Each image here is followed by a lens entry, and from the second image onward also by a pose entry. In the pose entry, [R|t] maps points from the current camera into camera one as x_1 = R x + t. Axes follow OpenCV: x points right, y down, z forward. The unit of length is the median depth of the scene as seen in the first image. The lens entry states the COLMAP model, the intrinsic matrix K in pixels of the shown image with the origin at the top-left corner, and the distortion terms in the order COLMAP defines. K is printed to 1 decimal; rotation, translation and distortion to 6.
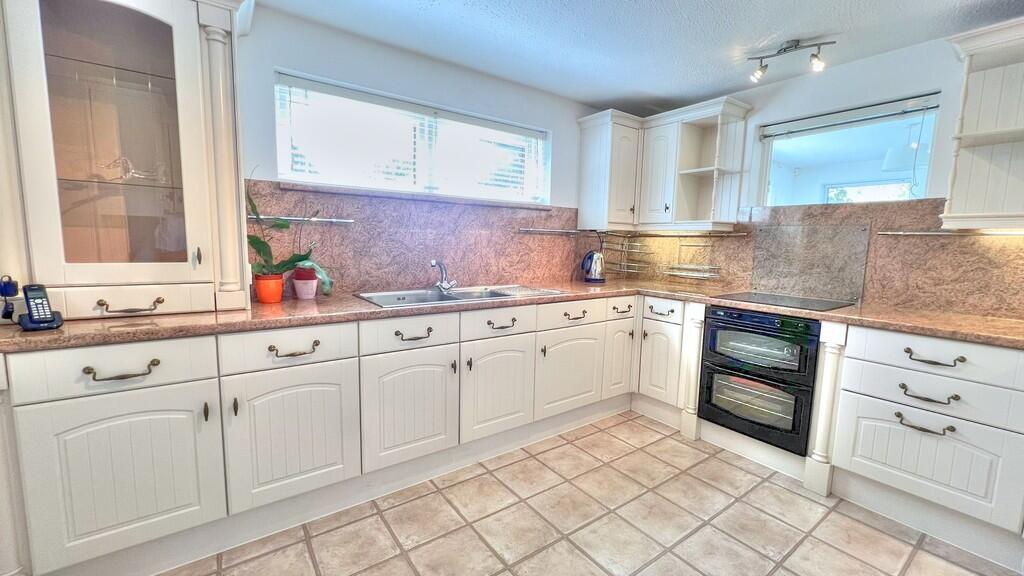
lens RADIAL K [[410.6, 0, 512.3], [0, 410.6, 289.2], [0, 0, 1]] dist [0.001003, 0.000012]
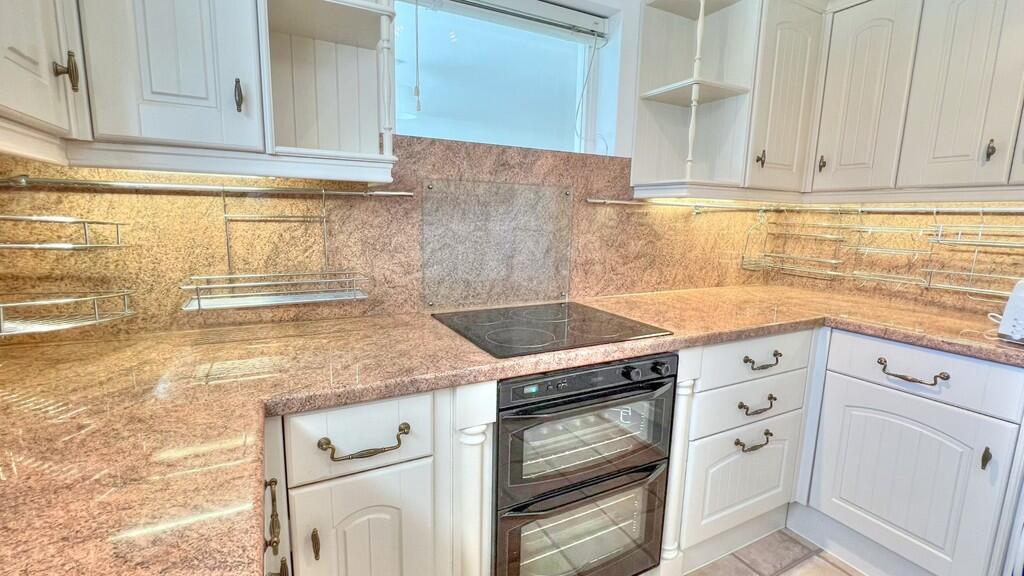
lens RADIAL K [[454.8, 0, 513.1], [0, 454.8, 292.8], [0, 0, 1]] dist [0.004931, 0.000481]
pose [[0.135867, -0.195898, 0.971166, 0.072712], [0.094499, 0.978349, 0.184127, -0.124287], [-0.986210, 0.066757, 0.151438, 0.929829]]
